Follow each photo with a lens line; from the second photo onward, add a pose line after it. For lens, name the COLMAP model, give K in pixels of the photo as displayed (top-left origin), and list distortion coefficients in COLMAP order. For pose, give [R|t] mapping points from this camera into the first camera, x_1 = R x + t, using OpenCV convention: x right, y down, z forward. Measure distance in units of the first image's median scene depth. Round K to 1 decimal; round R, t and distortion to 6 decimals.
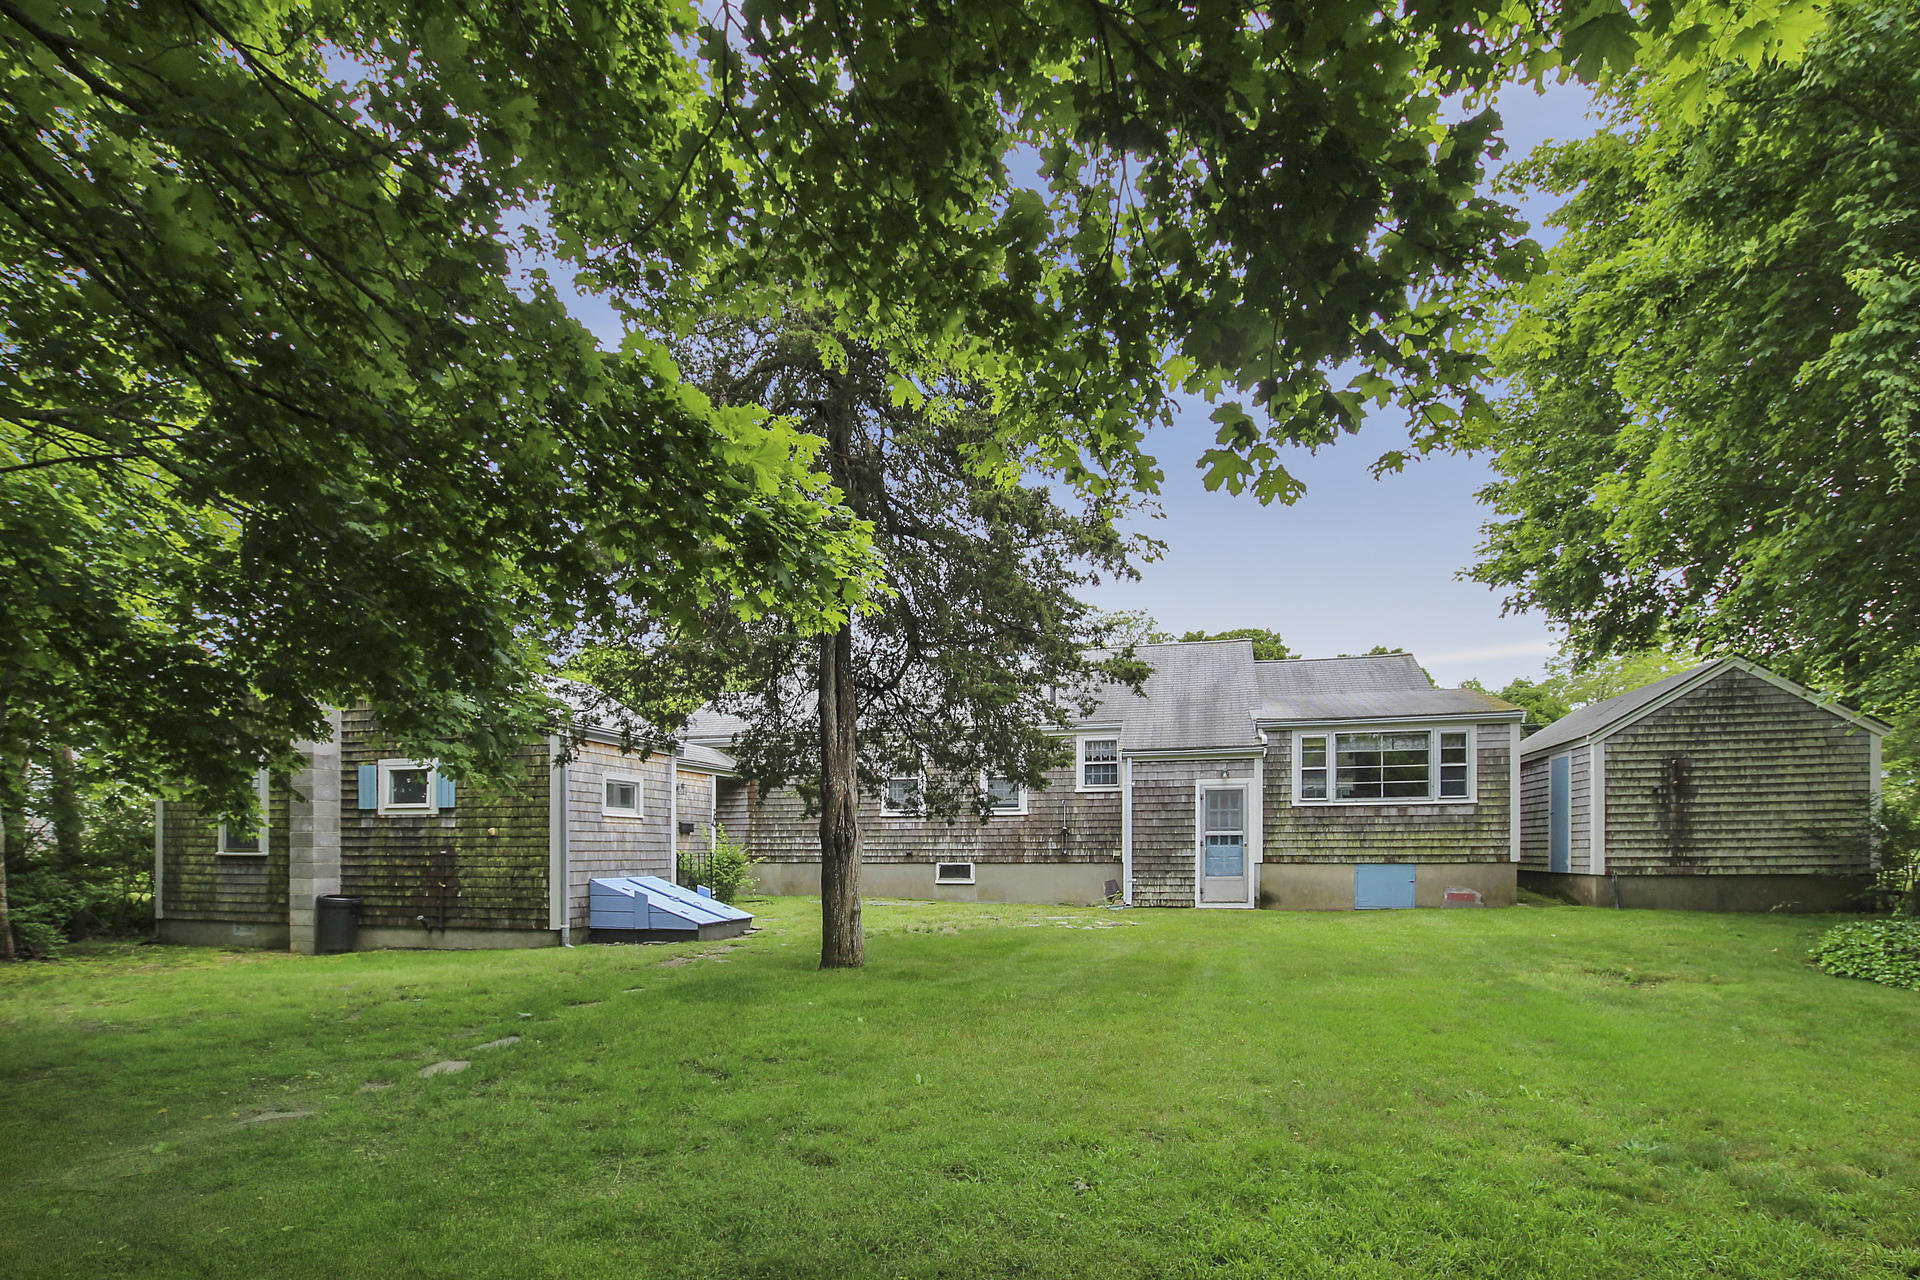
lens RADIAL K [[900.7, 0, 950.9], [0, 900.7, 632.0], [0, 0, 1]] dist [-0.033258, 0.004924]
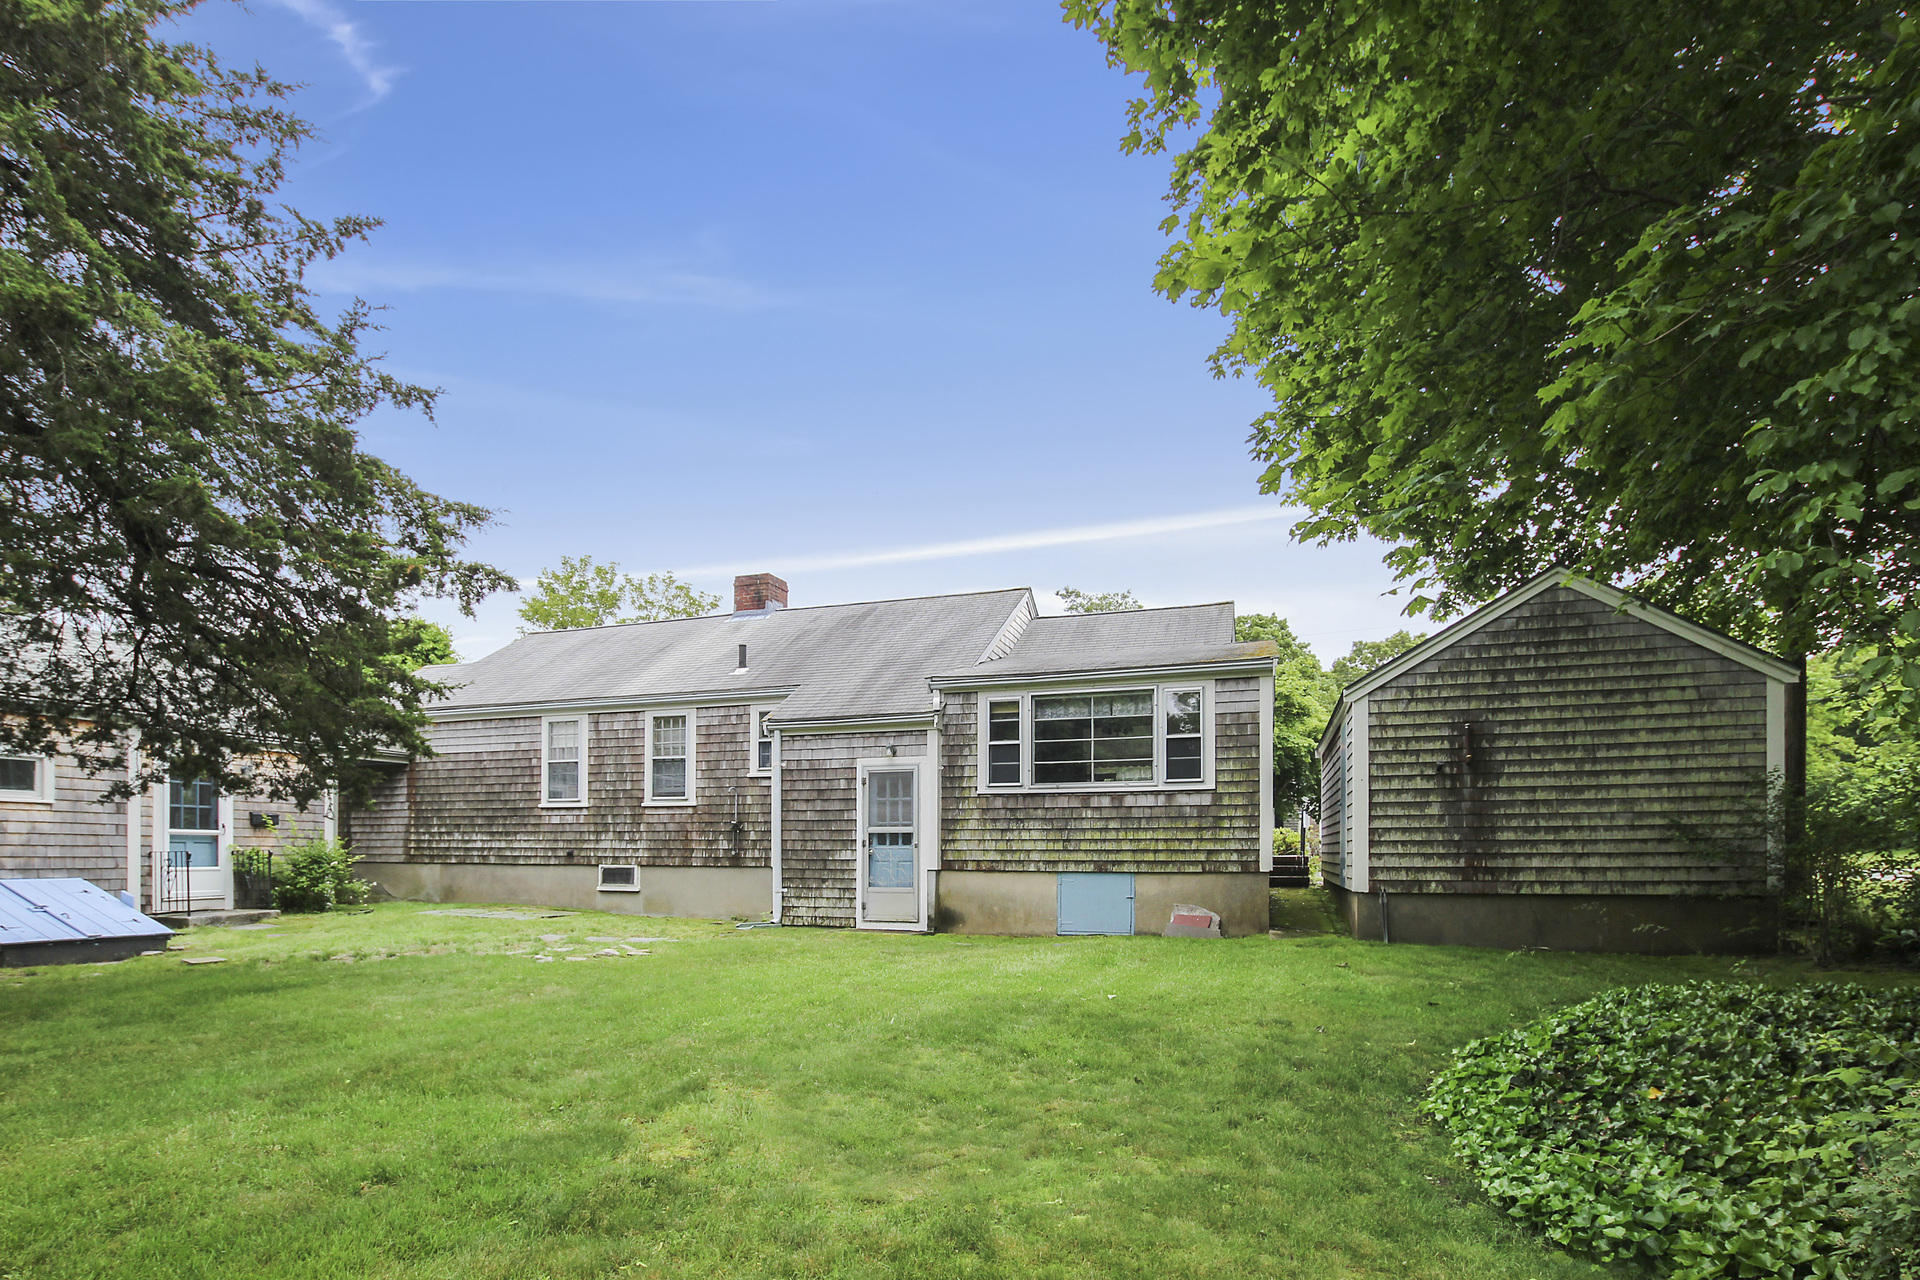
lens RADIAL K [[900.7, 0, 950.9], [0, 900.7, 632.0], [0, 0, 1]] dist [-0.033258, 0.004924]
pose [[0.997529, -0.013785, -0.068888, 0.474933], [0.013665, 0.999904, -0.002224, 0.071480], [0.068912, 0.001277, 0.997622, 0.294336]]
